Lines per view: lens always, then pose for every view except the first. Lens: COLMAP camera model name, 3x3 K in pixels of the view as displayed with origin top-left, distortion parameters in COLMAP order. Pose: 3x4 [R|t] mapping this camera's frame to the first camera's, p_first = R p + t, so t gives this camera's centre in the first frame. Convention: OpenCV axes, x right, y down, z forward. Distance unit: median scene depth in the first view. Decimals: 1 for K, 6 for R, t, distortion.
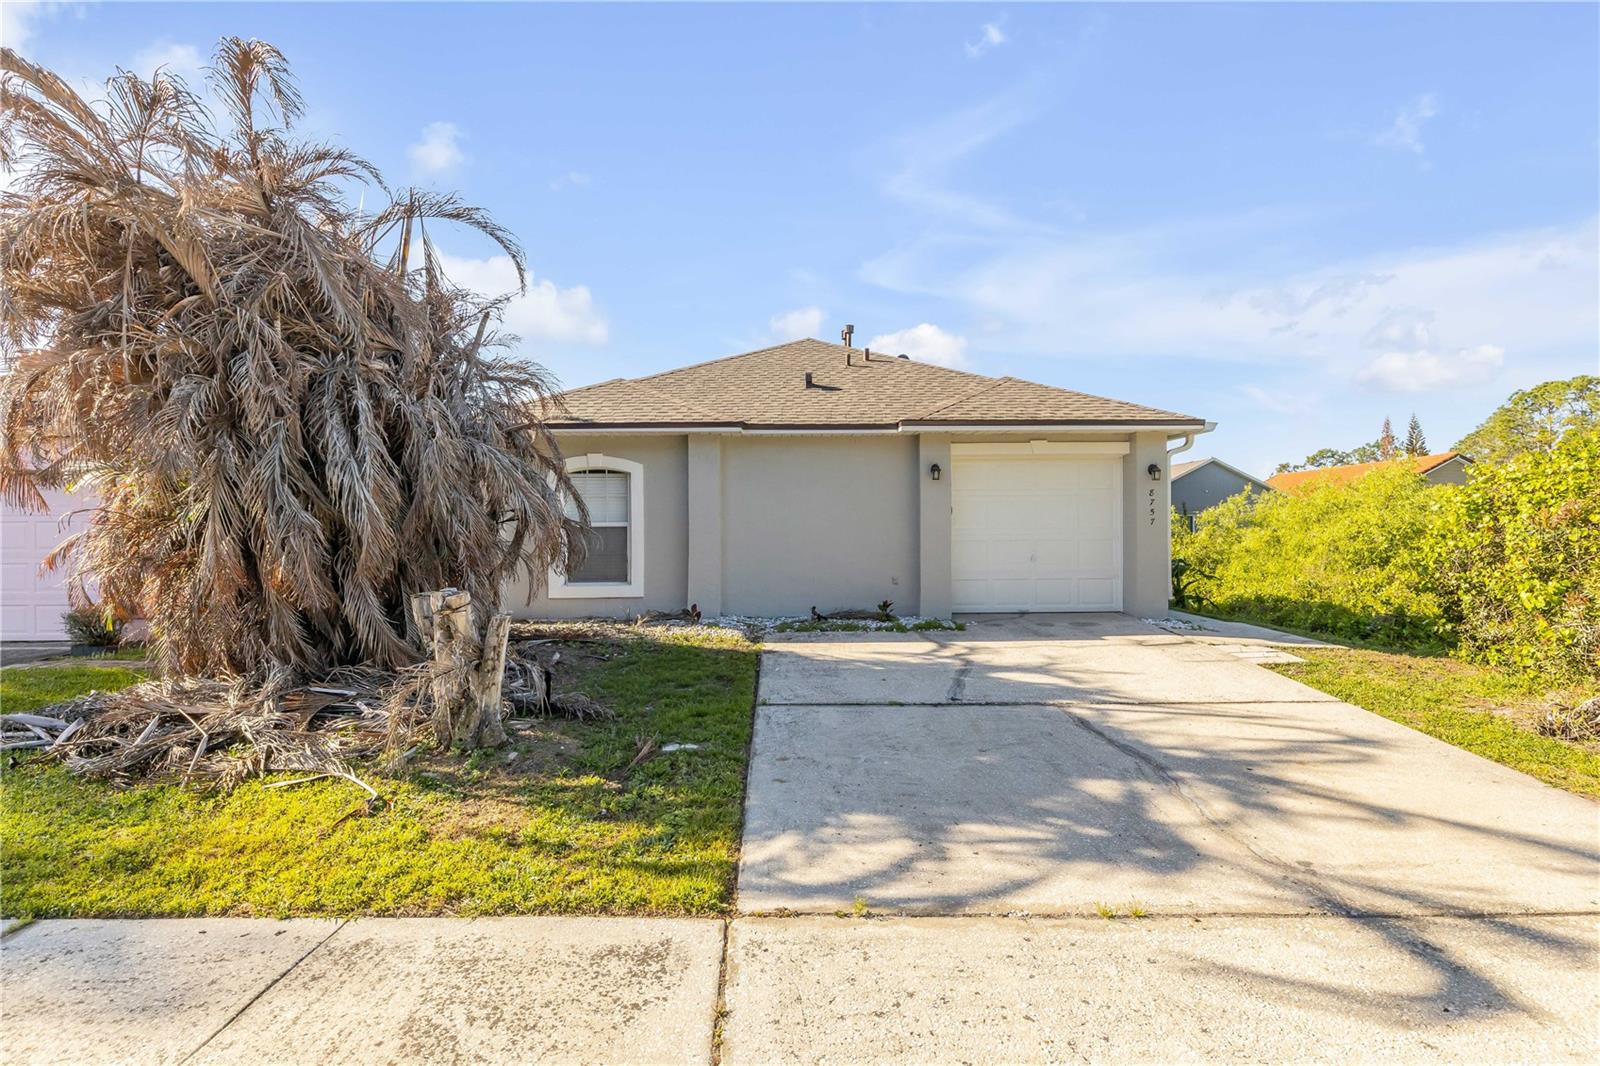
lens RADIAL K [[719.1, 0, 804.3], [0, 719.1, 532.1], [0, 0, 1]] dist [0.011681, -0.003840]
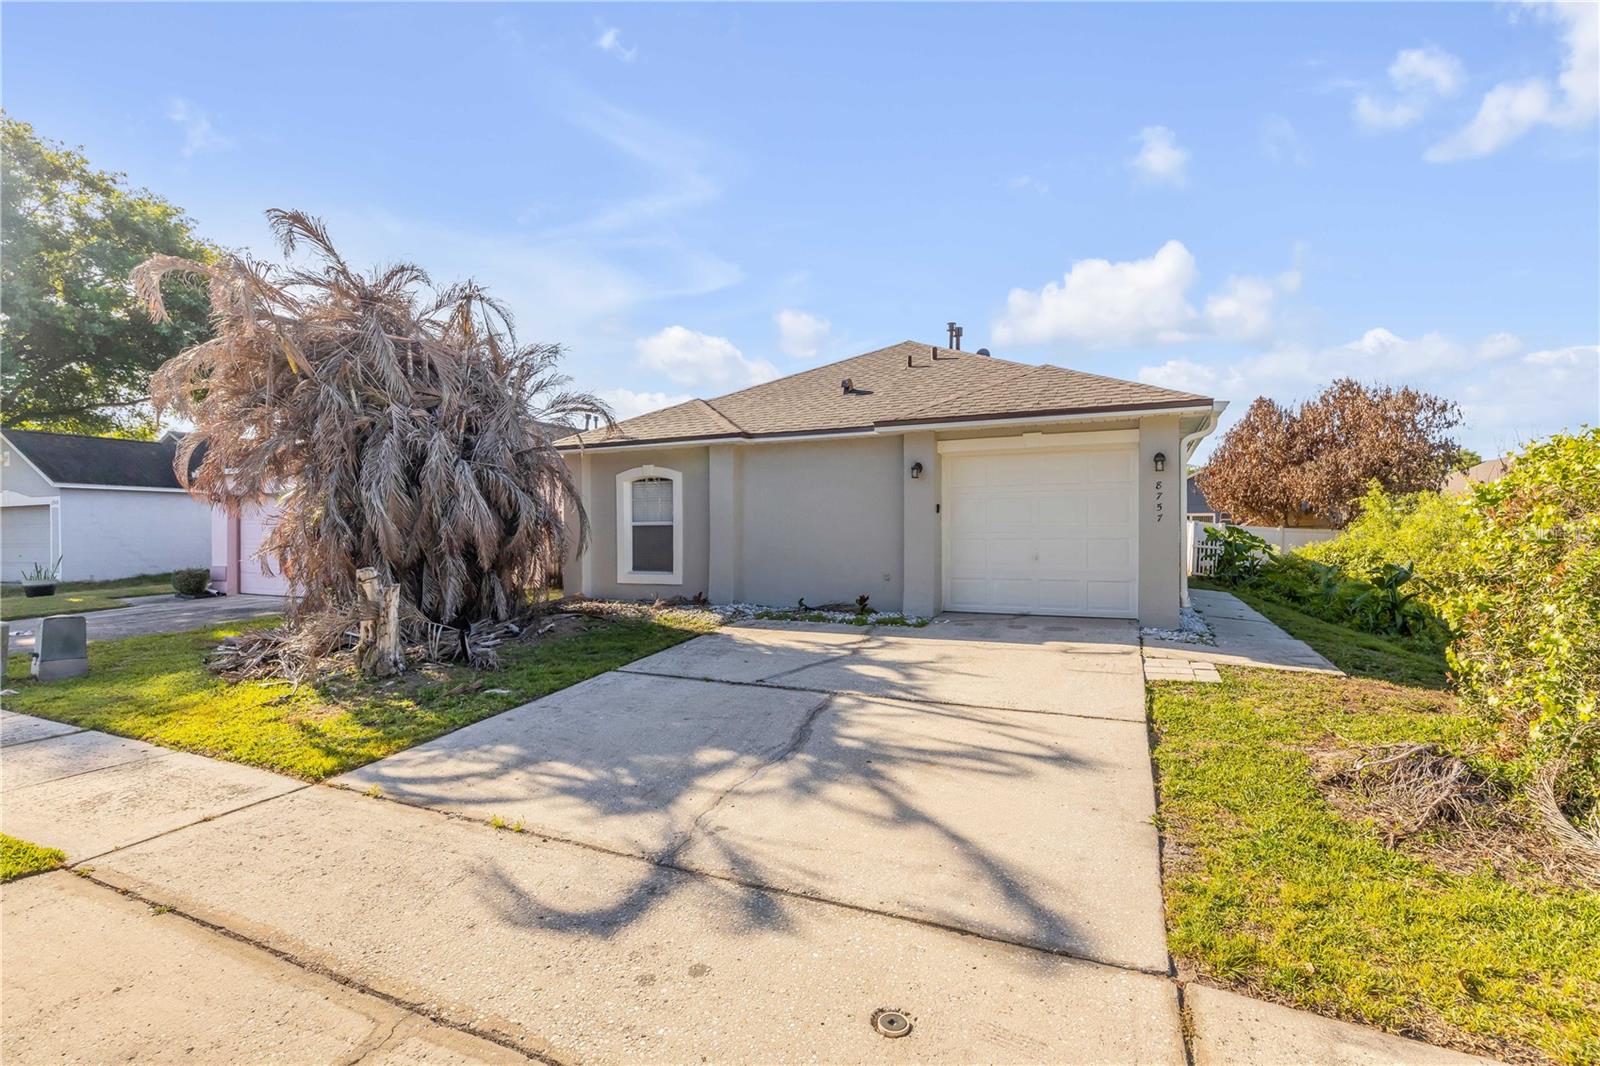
lens RADIAL K [[719.1, 0, 804.3], [0, 719.1, 532.1], [0, 0, 1]] dist [0.011681, -0.003840]
pose [[0.905481, 0.002195, -0.424382, 1.061572], [-0.001314, 0.999996, 0.002367, 0.002466], [0.424385, -0.001585, 0.905480, 0.047682]]
